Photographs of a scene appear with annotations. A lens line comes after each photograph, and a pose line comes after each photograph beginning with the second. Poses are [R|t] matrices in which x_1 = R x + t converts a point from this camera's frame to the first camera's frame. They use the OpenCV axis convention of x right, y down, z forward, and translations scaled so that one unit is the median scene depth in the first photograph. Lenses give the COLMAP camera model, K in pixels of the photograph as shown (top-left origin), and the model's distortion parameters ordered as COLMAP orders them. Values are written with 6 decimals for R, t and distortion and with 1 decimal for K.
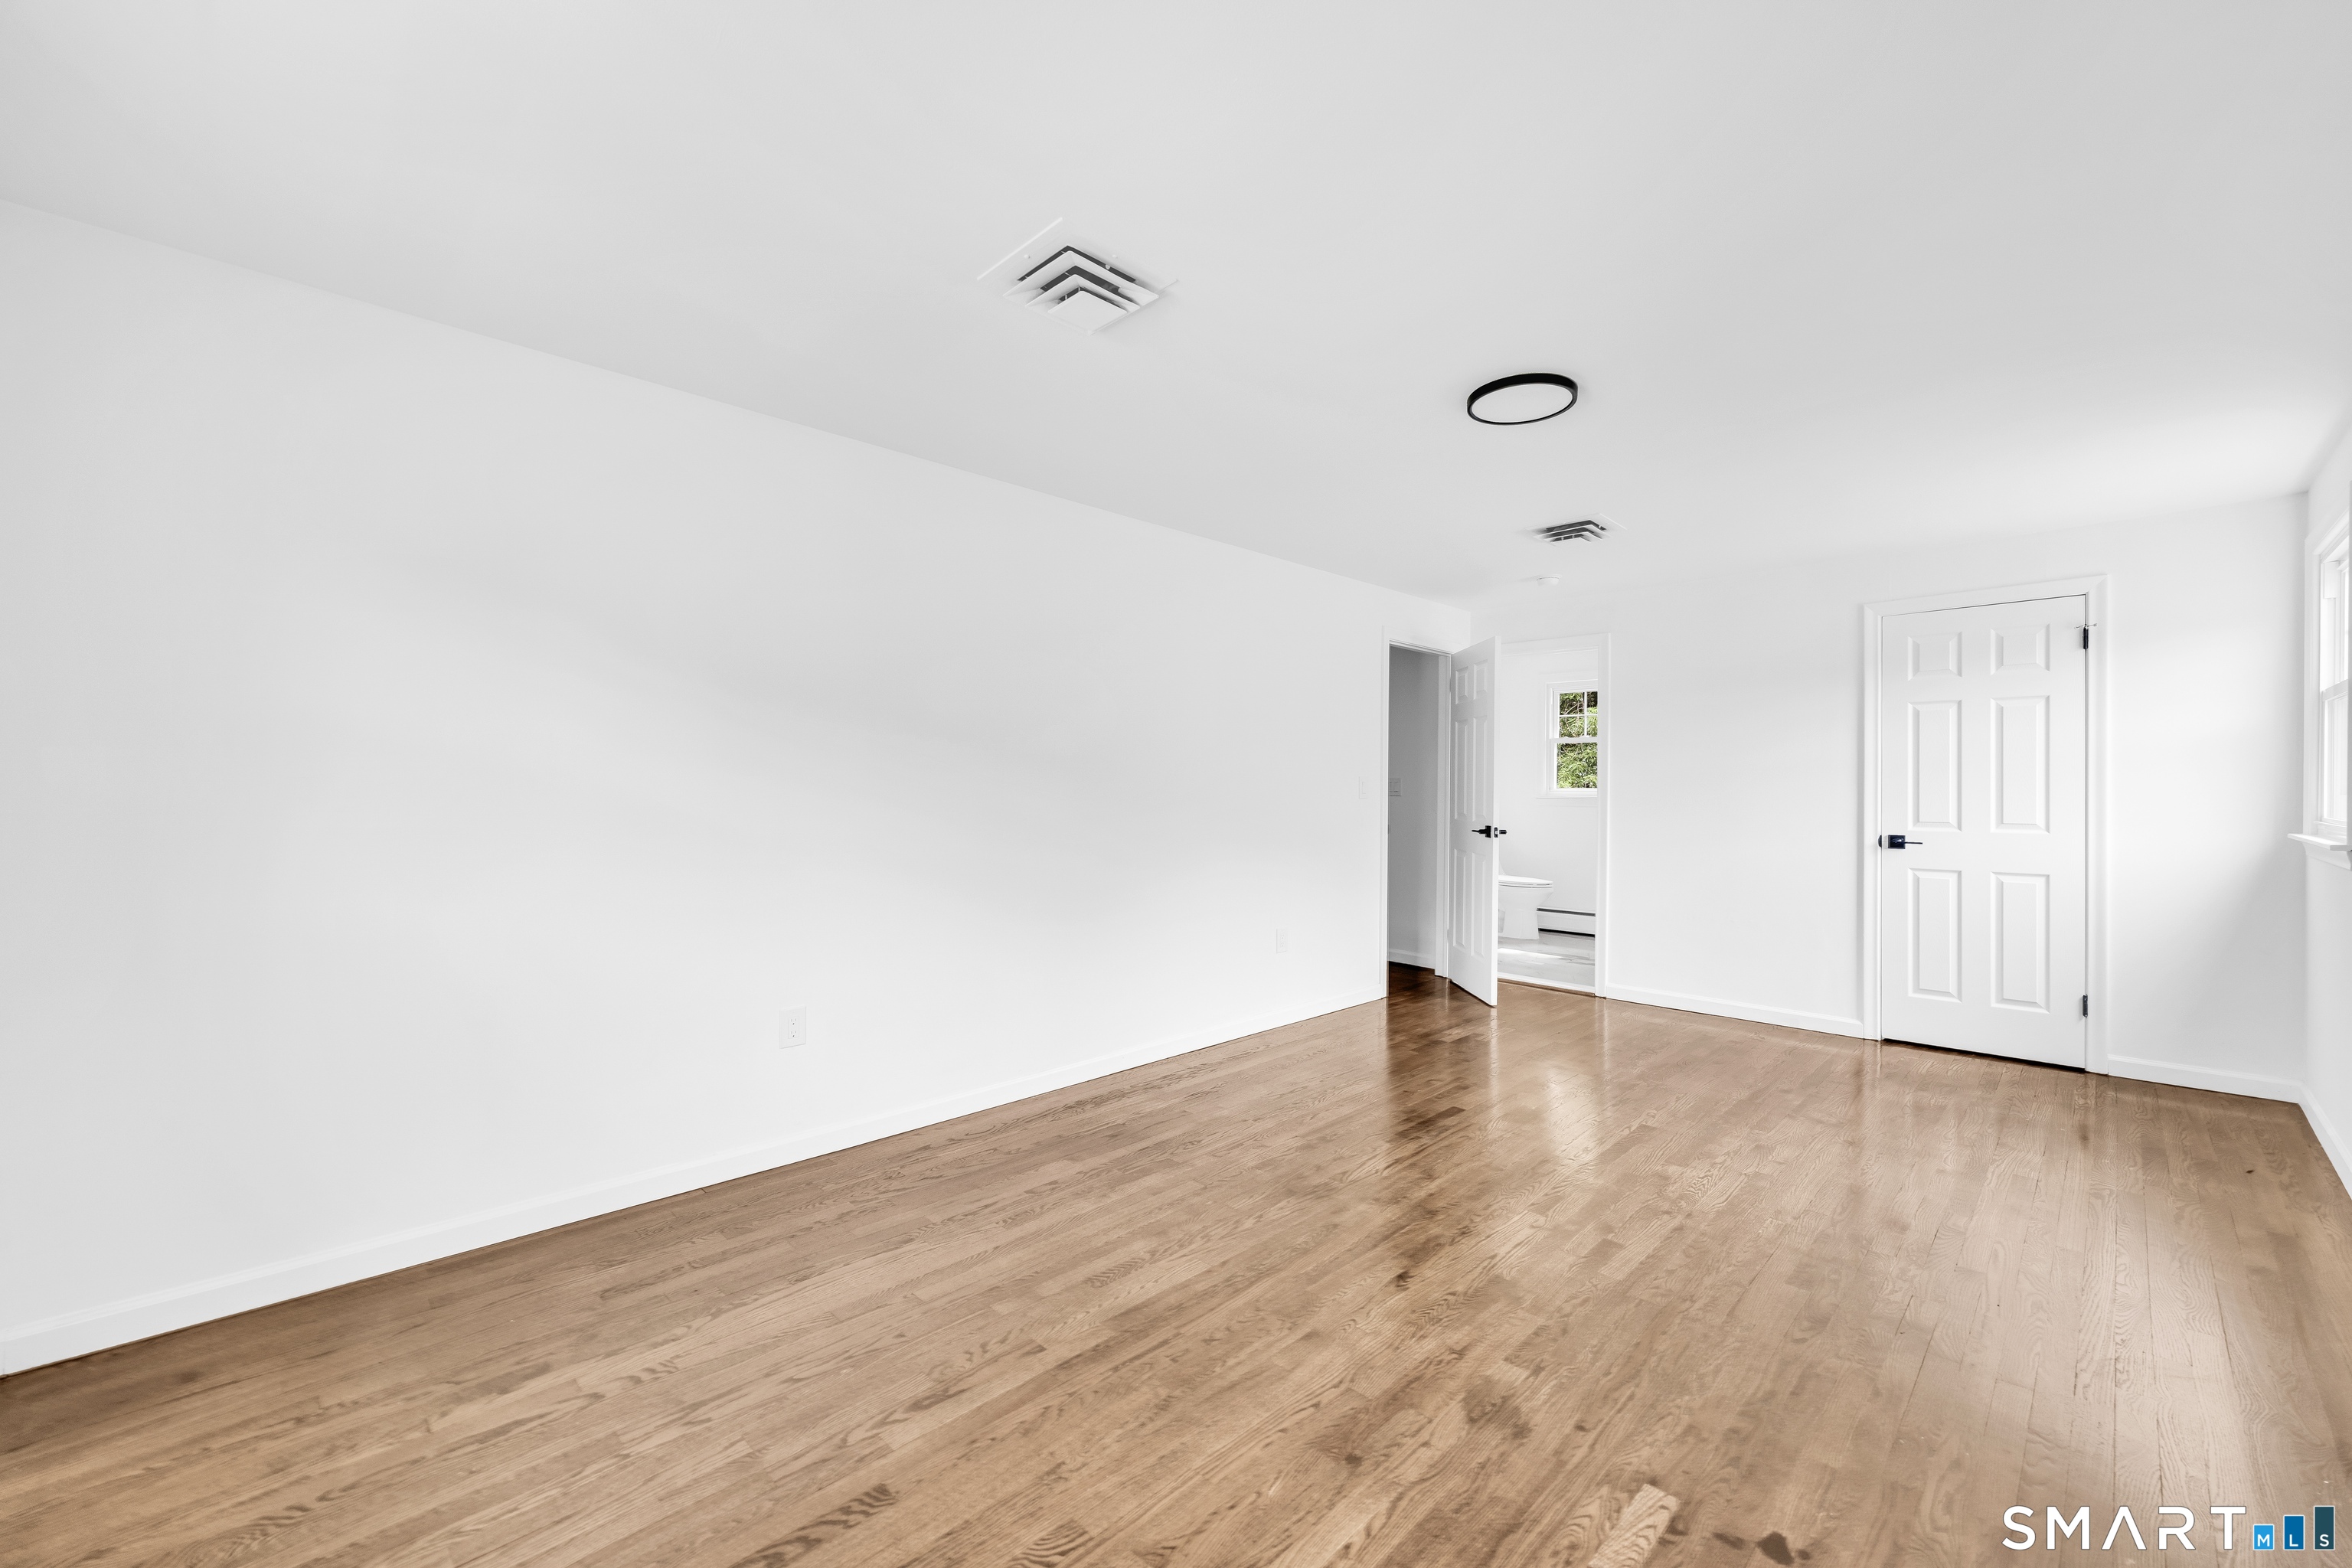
lens RADIAL K [[931.5, 0, 1194.7], [0, 931.5, 779.1], [0, 0, 1]] dist [-0.002109, -0.000015]
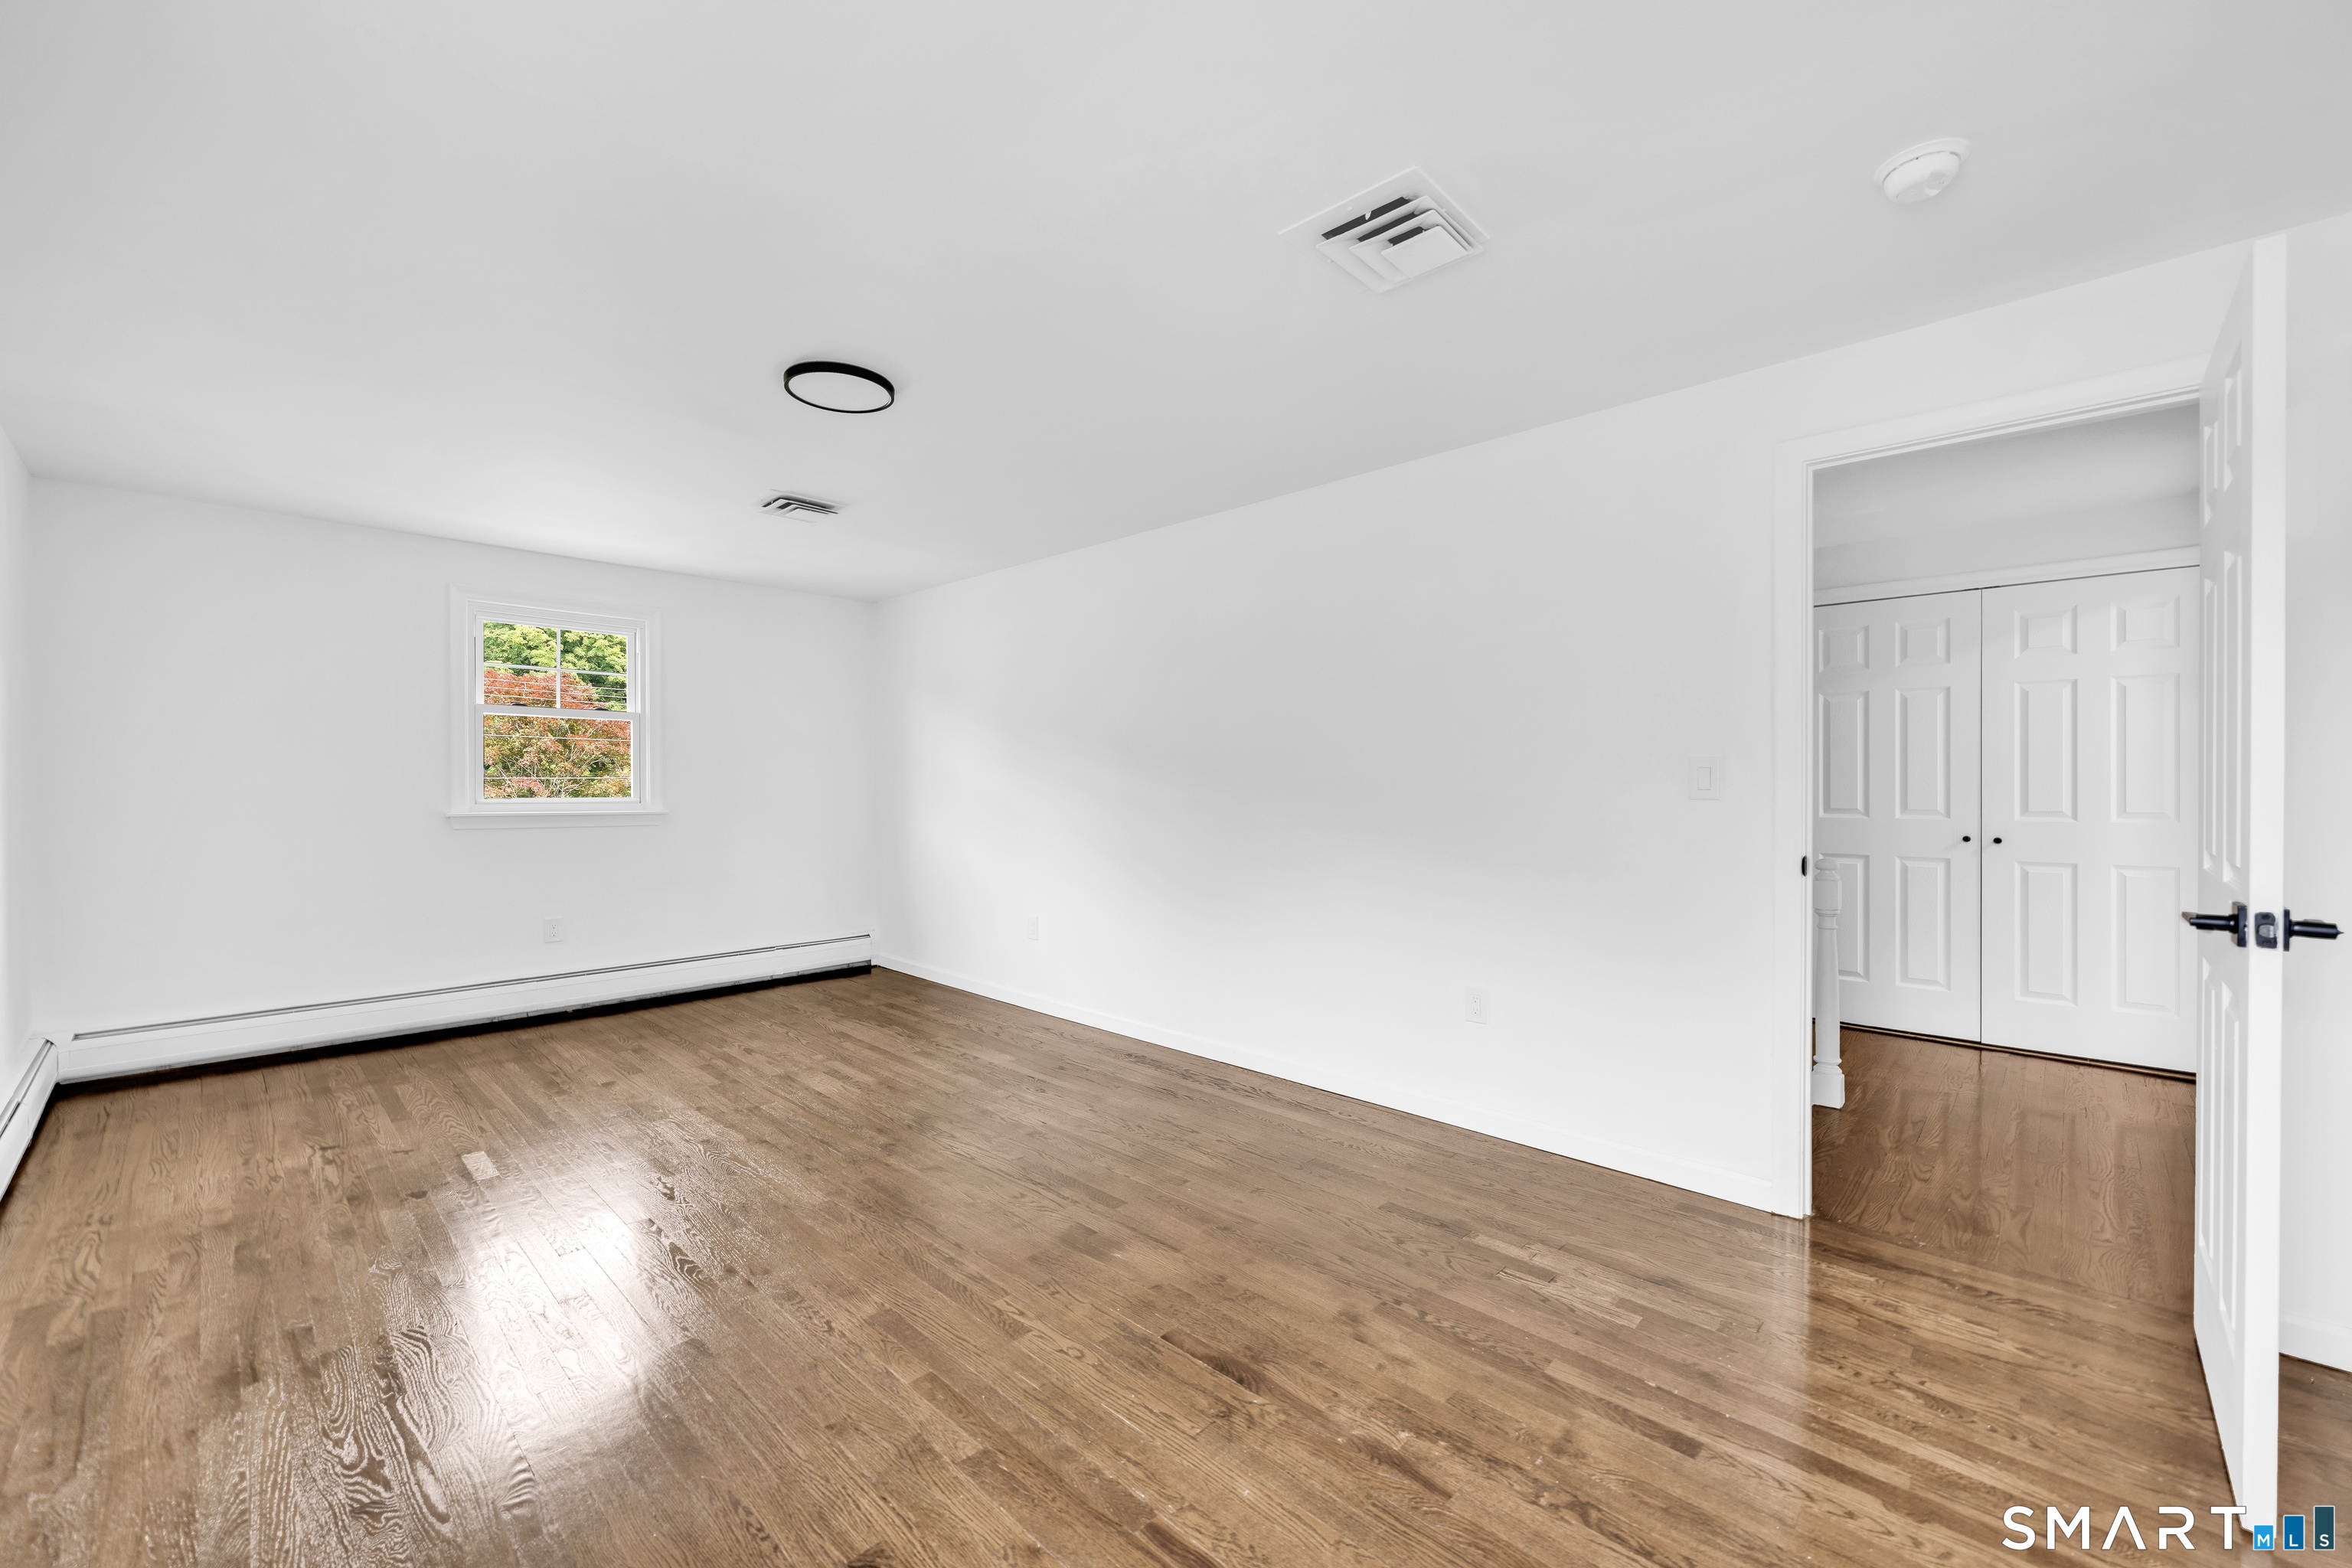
lens RADIAL K [[931.5, 0, 1194.7], [0, 931.5, 779.1], [0, 0, 1]] dist [-0.002109, -0.000015]
pose [[0.027031, -0.011182, -0.999572, 1.107338], [0.005224, 0.999925, -0.011045, 0.014749], [0.999621, -0.004923, 0.027087, 1.099441]]
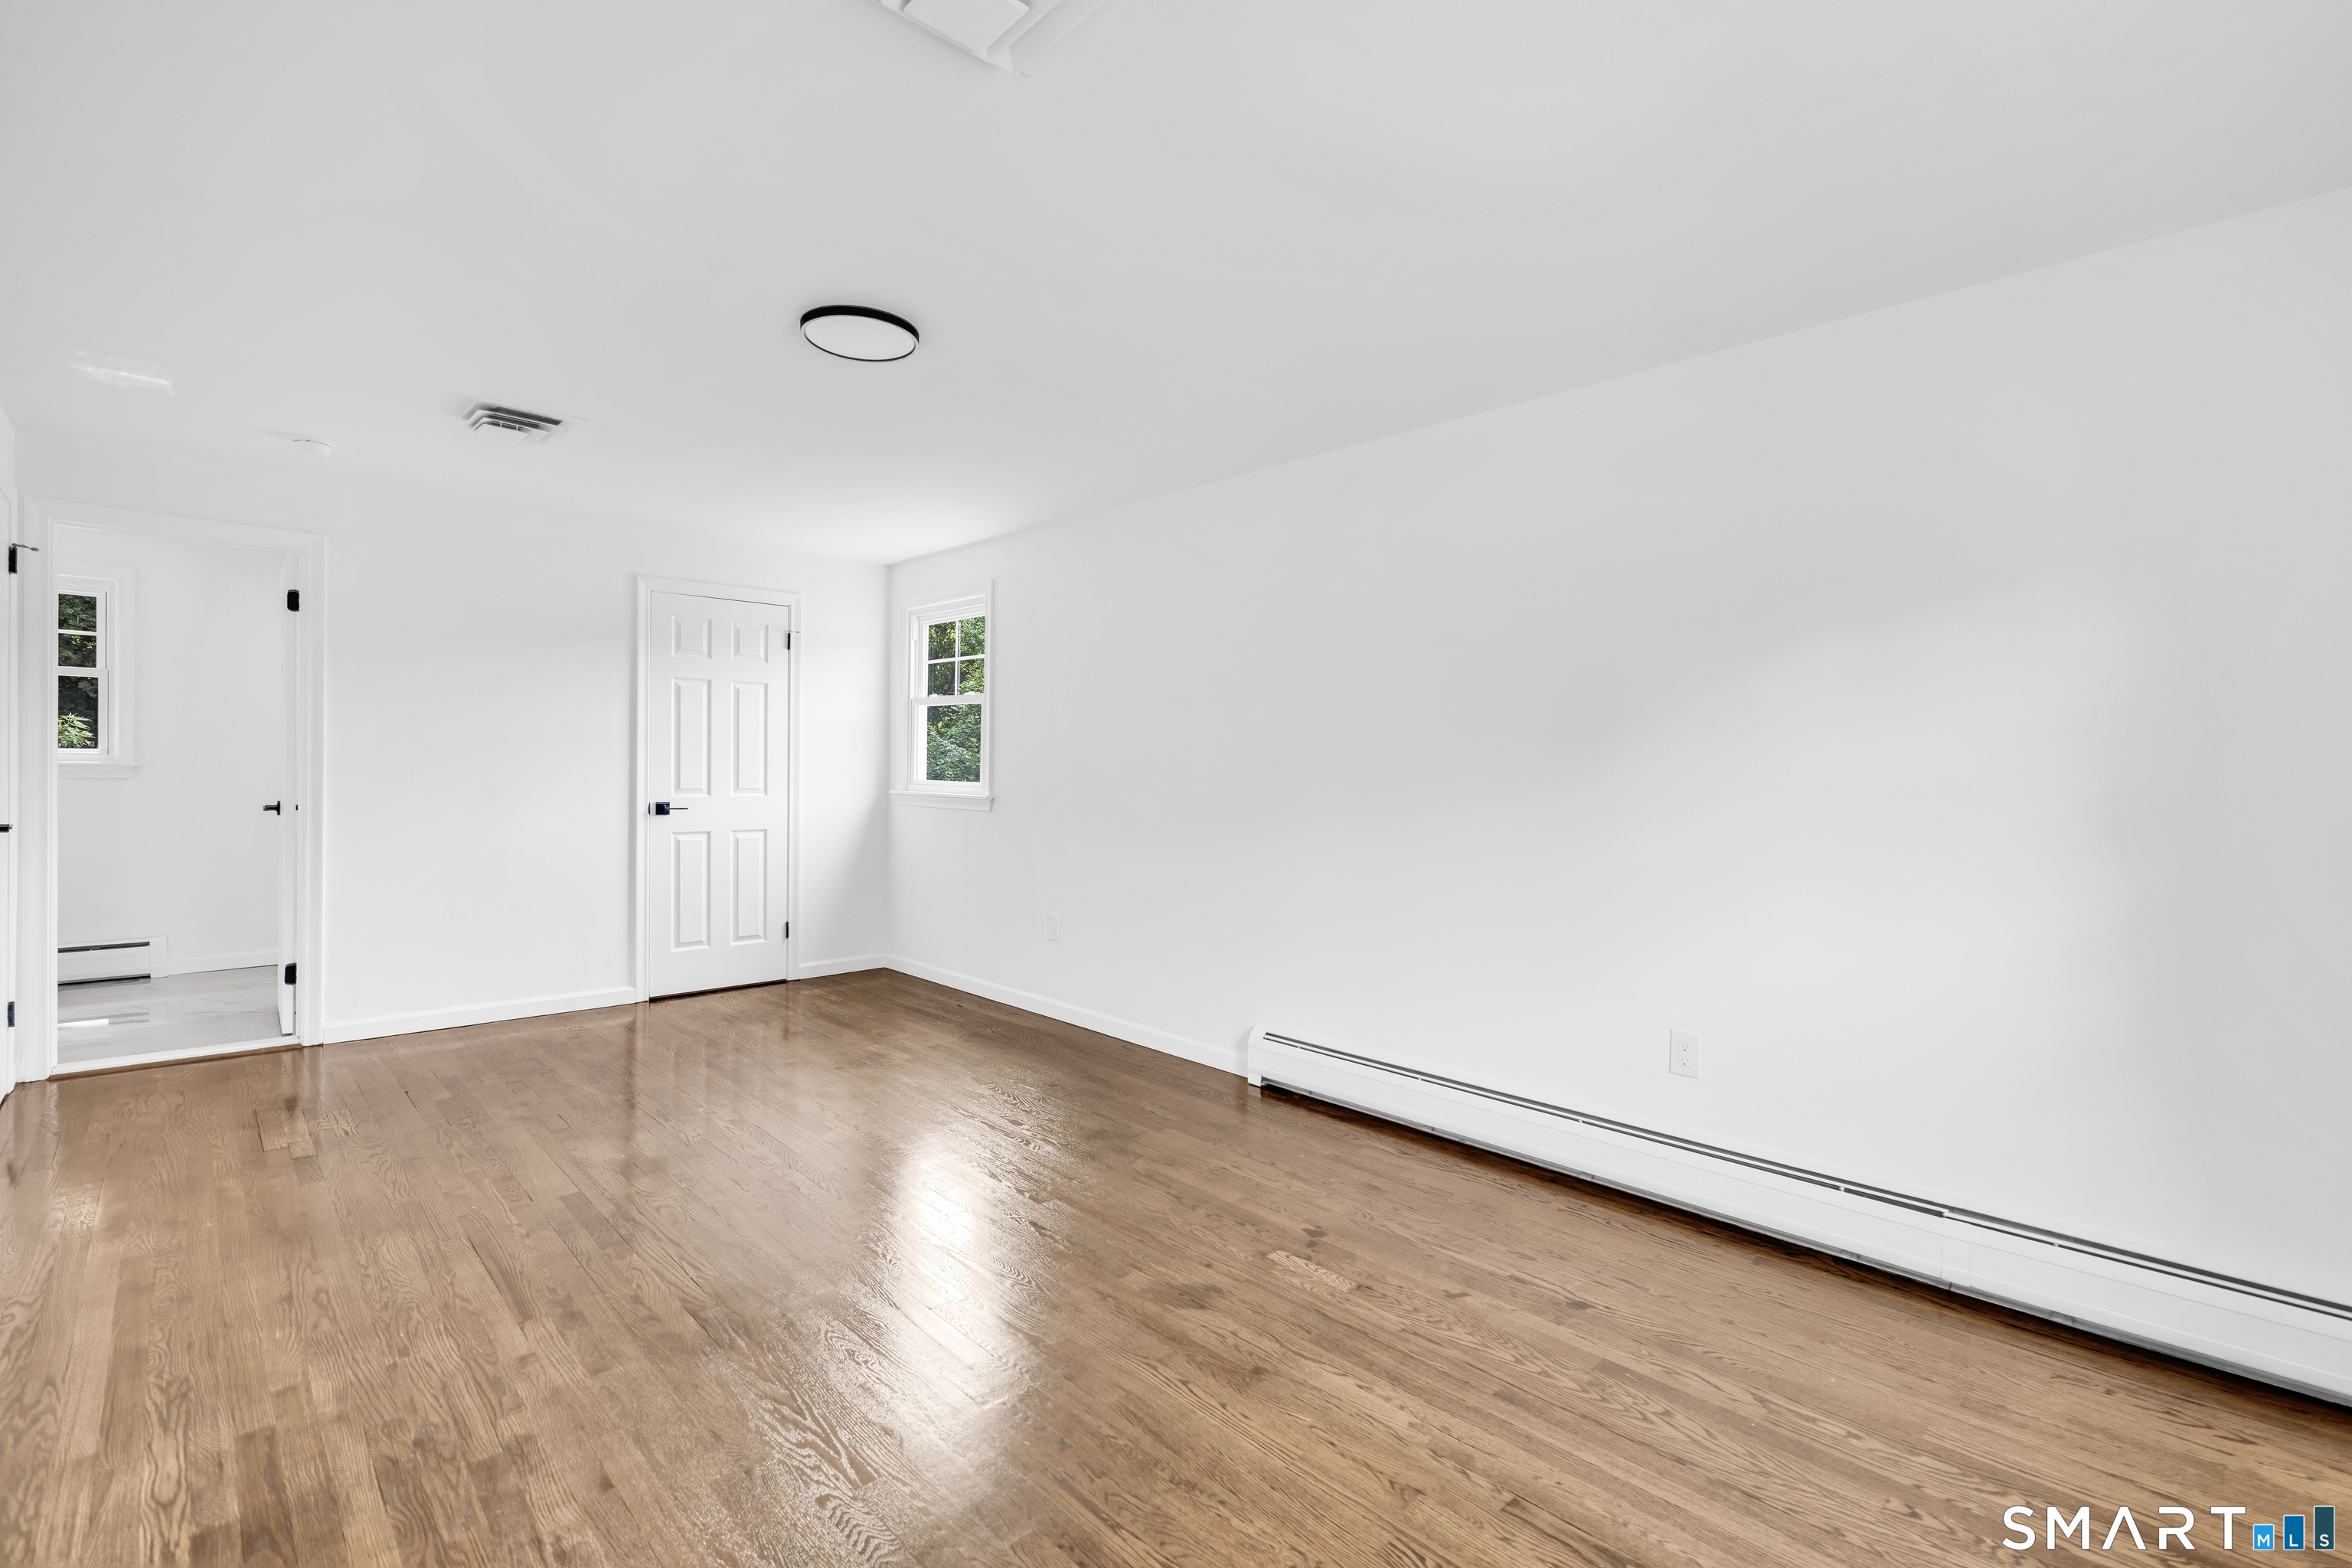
lens RADIAL K [[1036.1, 0, 1142.5], [0, 1036.1, 785.4], [0, 0, 1]] dist [-0.000966, 0.000521]
pose [[0.049872, -0.021733, 0.998519, -0.530033], [-0.024344, 0.999440, 0.022969, 0.001065], [-0.998459, -0.025453, 0.049315, 0.545229]]
